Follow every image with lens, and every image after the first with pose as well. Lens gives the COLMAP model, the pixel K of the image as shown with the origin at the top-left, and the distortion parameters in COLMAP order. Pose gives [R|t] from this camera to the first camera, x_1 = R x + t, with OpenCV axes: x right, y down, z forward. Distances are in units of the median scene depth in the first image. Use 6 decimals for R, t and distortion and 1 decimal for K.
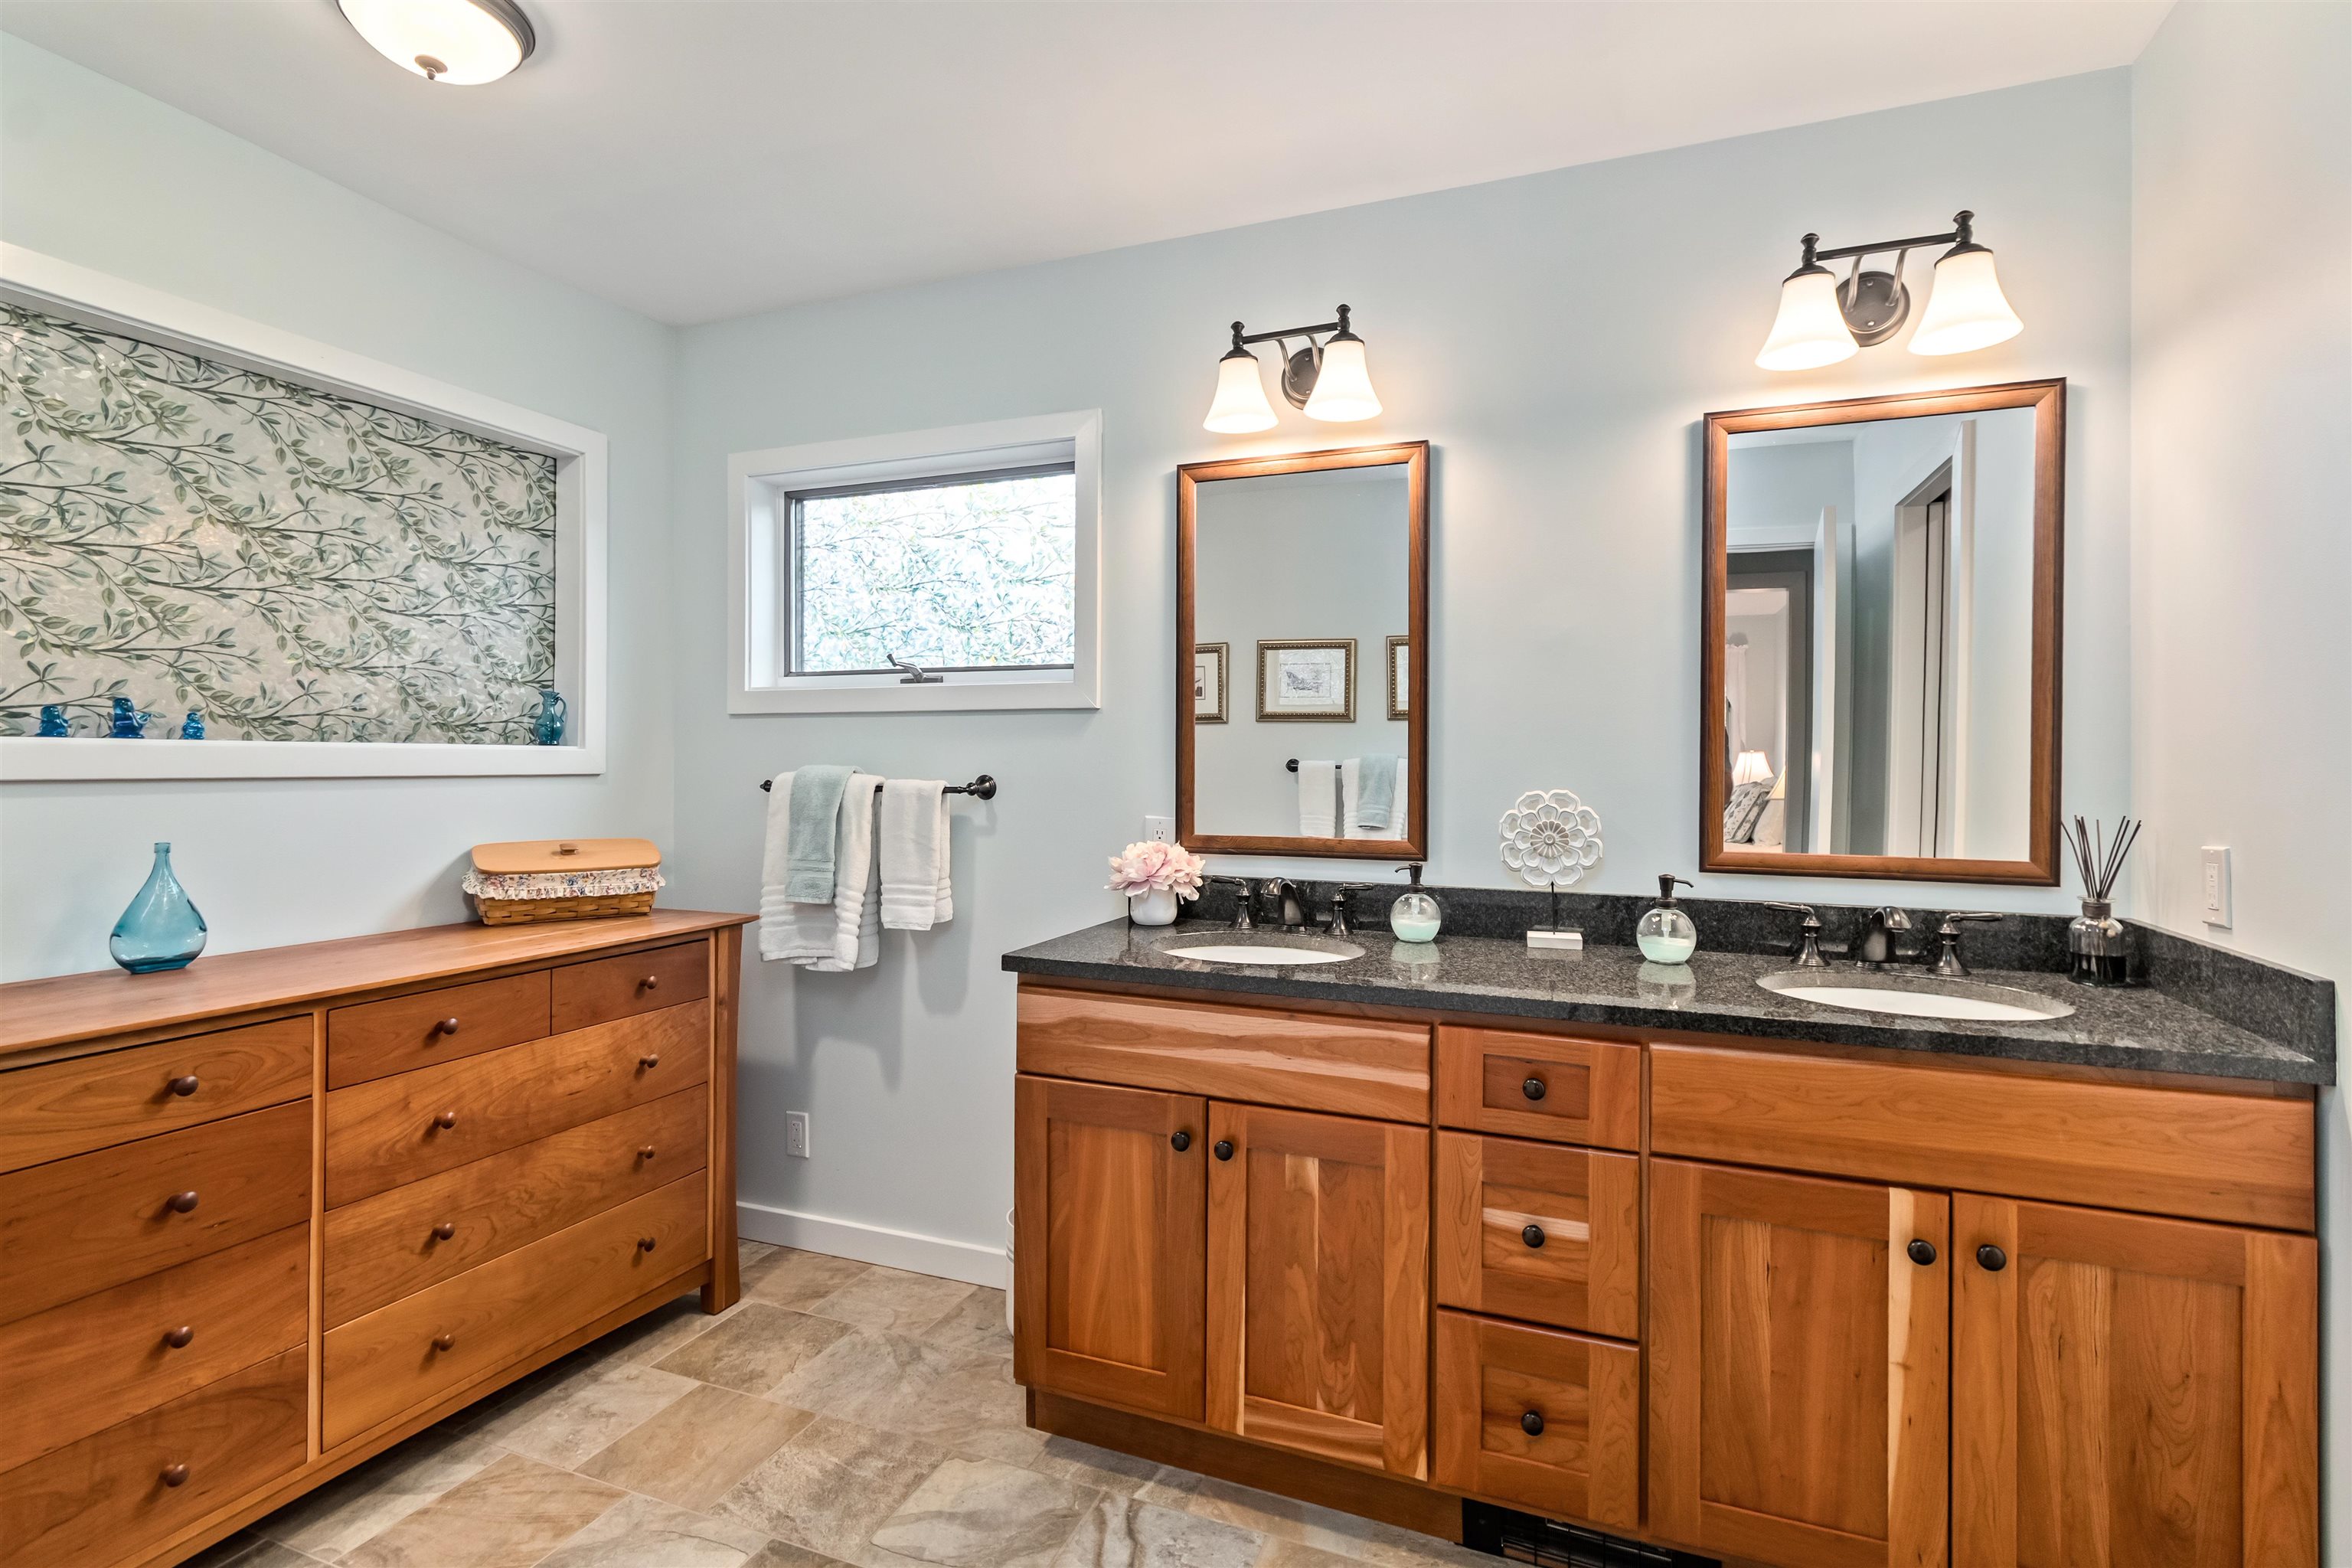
lens RADIAL K [[1047.9, 0, 1186.8], [0, 1047.9, 772.2], [0, 0, 1]] dist [0.003870, -0.001121]
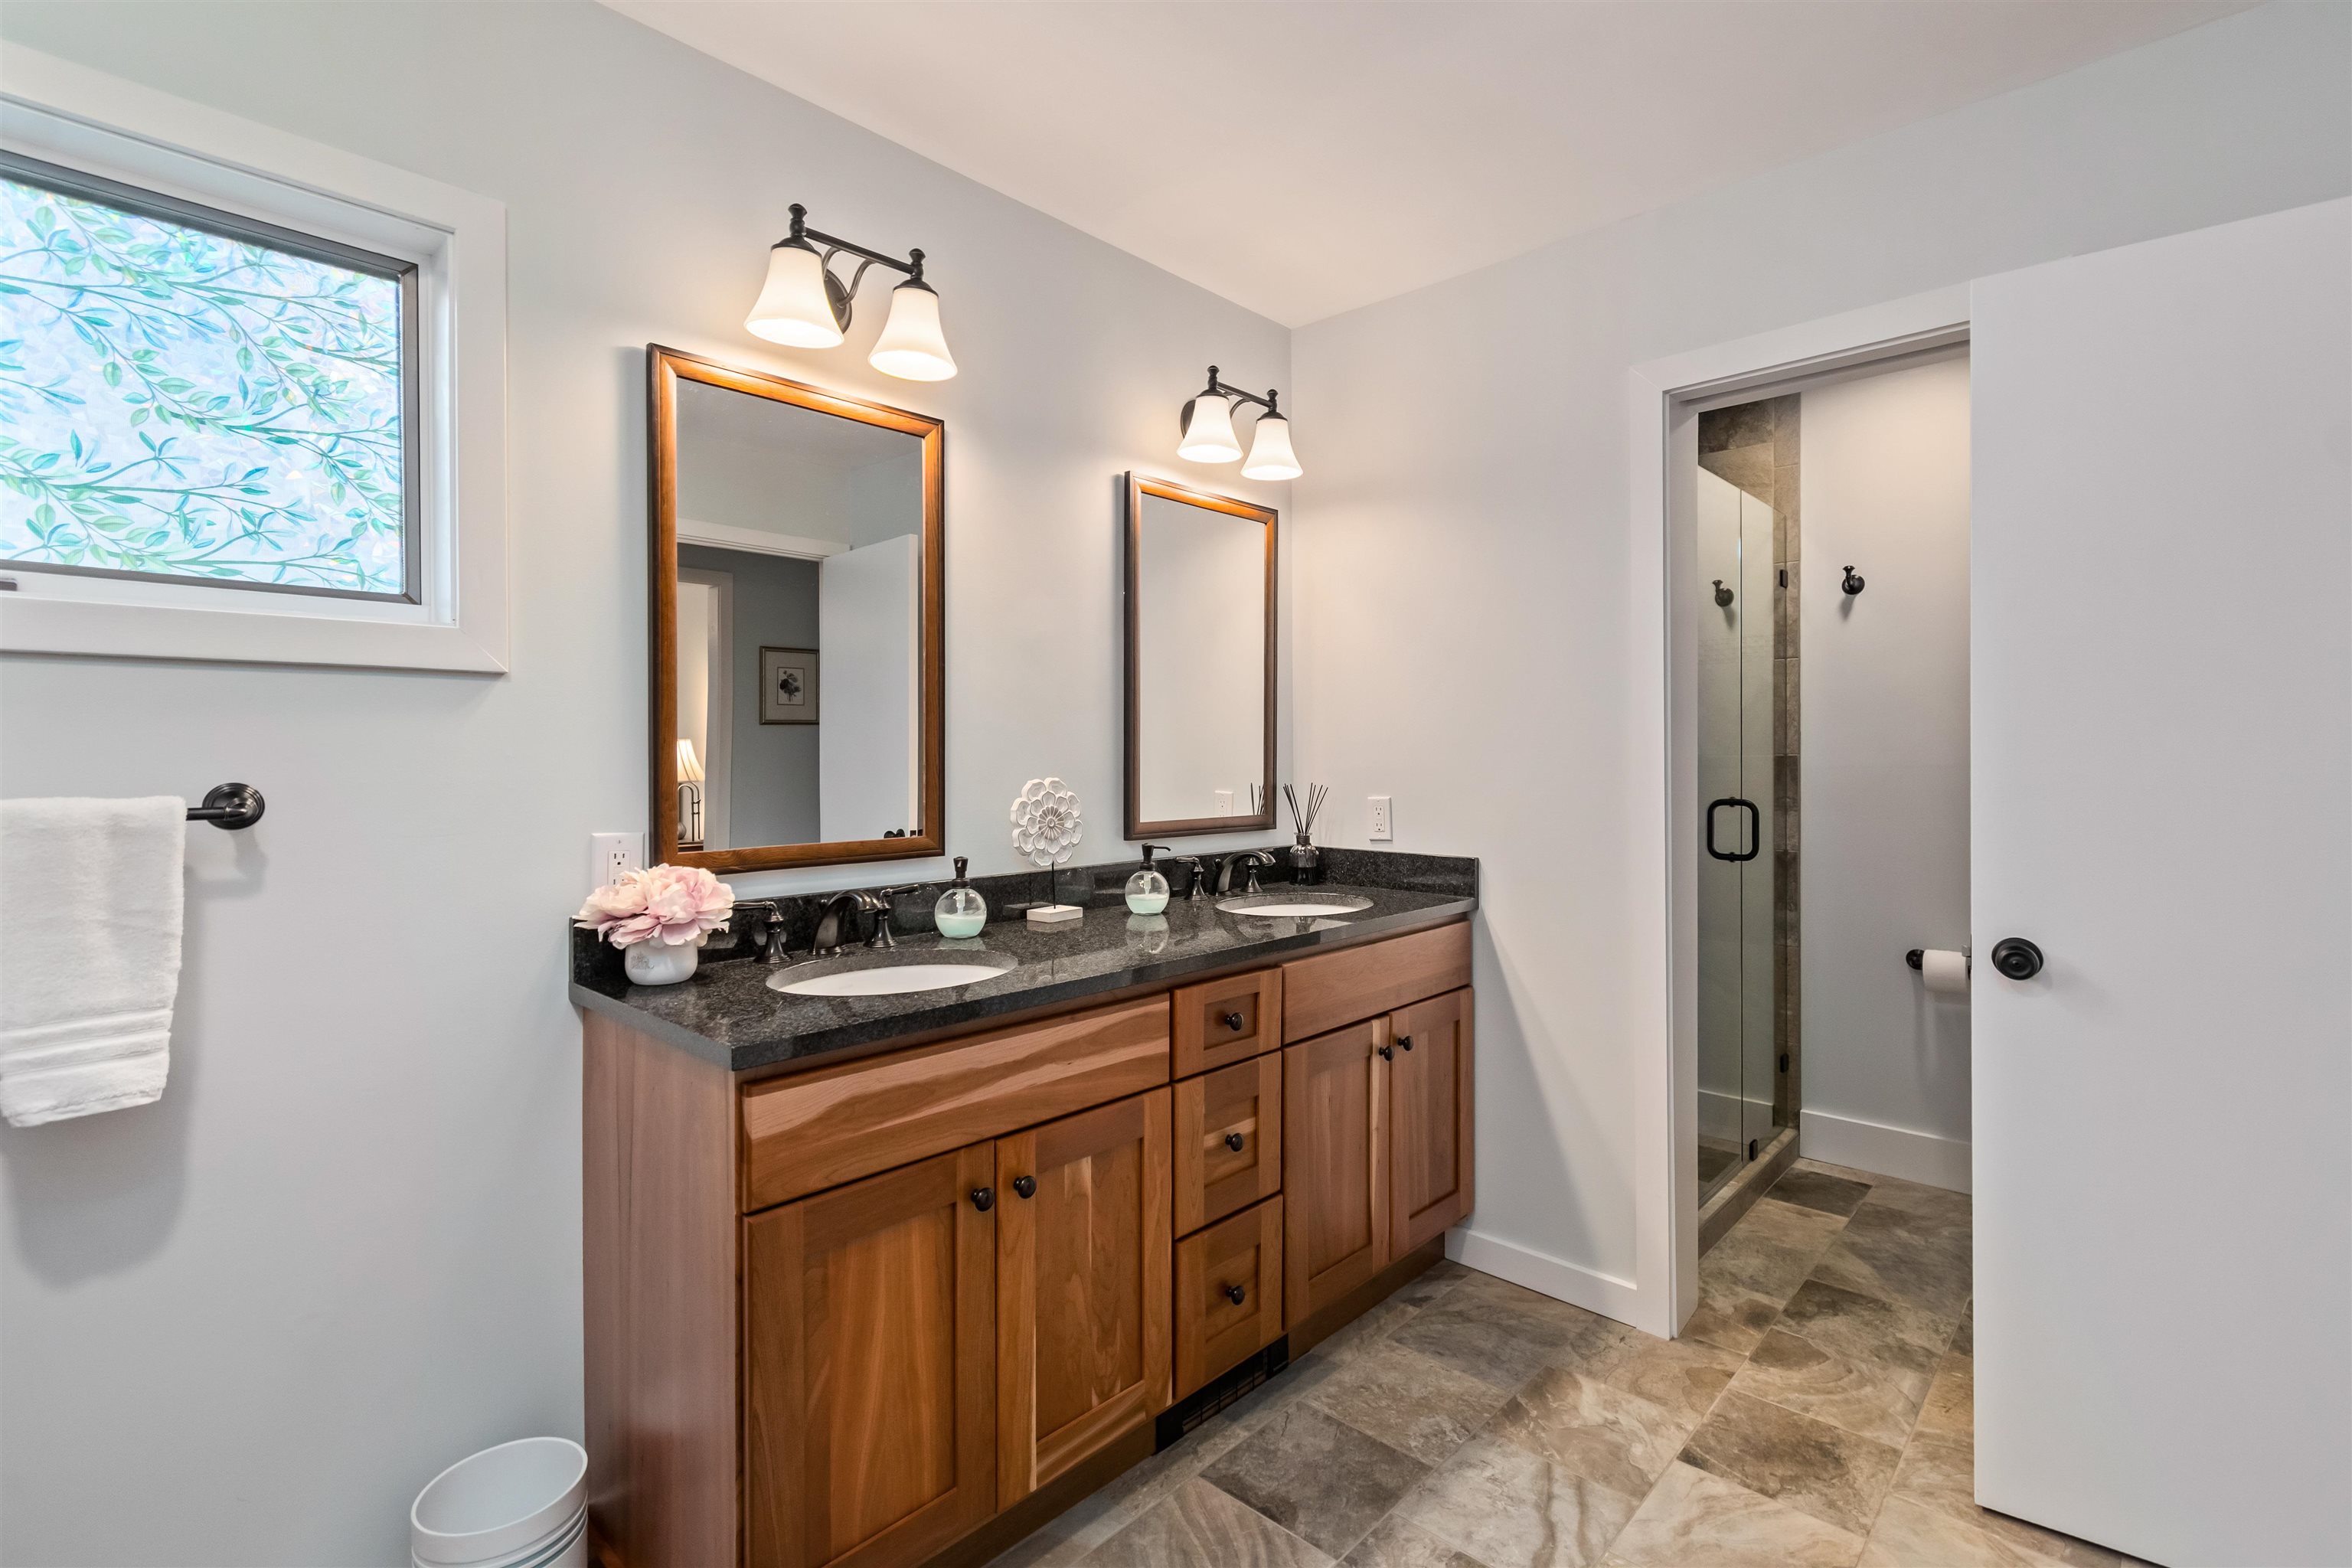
lens RADIAL K [[1047.9, 0, 1186.8], [0, 1047.9, 772.2], [0, 0, 1]] dist [0.003870, -0.001121]
pose [[0.399850, -0.023071, 0.916290, -0.691946], [0.012961, 0.999726, 0.019516, -0.009619], [-0.916489, 0.004073, 0.400040, 0.490859]]
